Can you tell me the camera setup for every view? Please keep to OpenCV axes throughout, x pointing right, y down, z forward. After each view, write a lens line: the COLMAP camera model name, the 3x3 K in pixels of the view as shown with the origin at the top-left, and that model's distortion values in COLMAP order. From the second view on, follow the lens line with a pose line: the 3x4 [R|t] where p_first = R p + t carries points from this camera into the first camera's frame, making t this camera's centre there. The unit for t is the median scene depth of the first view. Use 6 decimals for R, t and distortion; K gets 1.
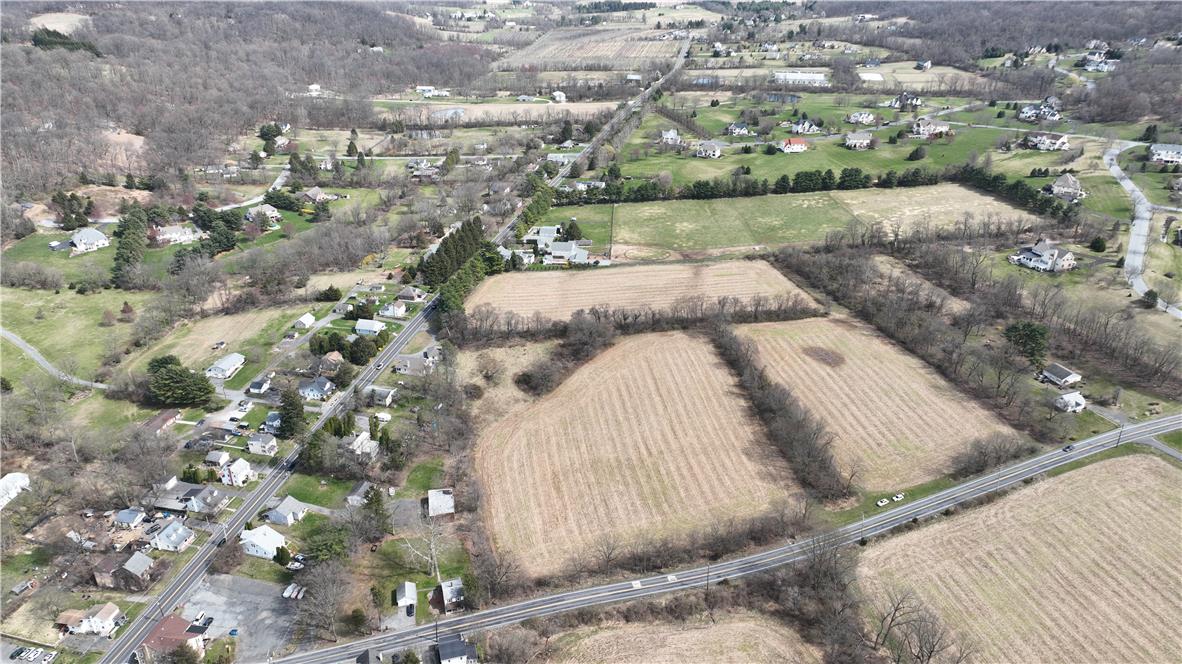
lens RADIAL K [[829.5, 0, 591.0], [0, 829.5, 332.0], [0, 0, 1]] dist [0.001559, 0.017876]
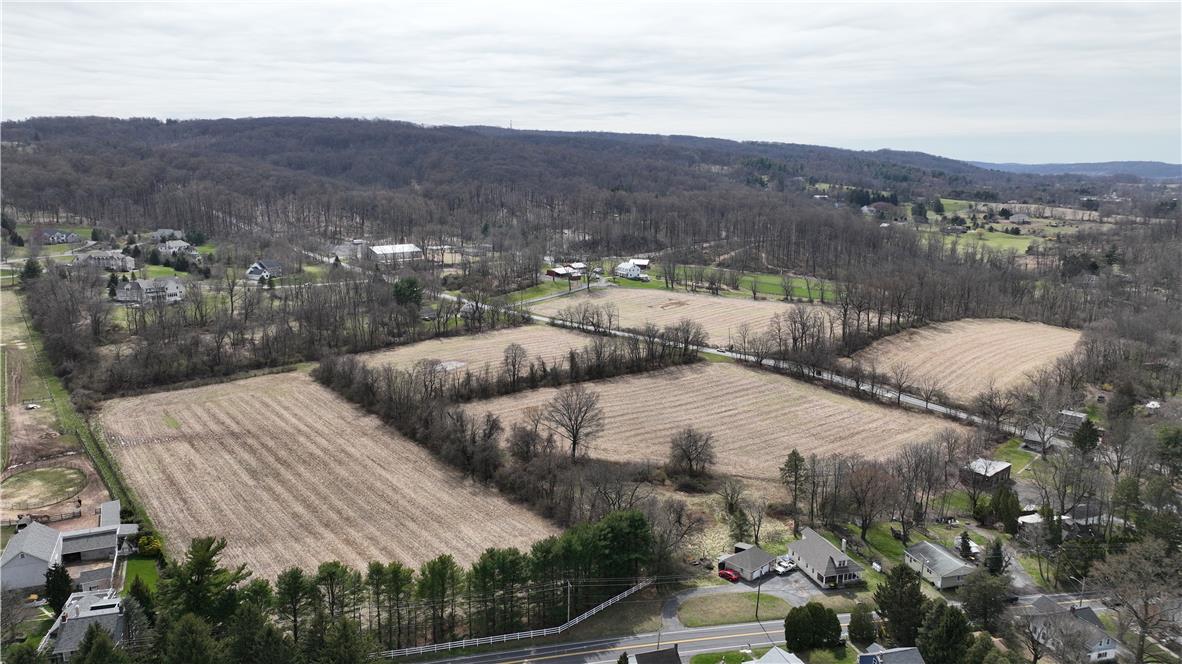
lens RADIAL K [[829.5, 0, 591.0], [0, 829.5, 332.0], [0, 0, 1]] dist [0.001559, 0.017876]
pose [[-0.509174, -0.177694, 0.842121, -0.494889], [0.363790, 0.842316, 0.397695, -0.280410], [-0.779999, 0.508851, -0.364242, 1.174600]]
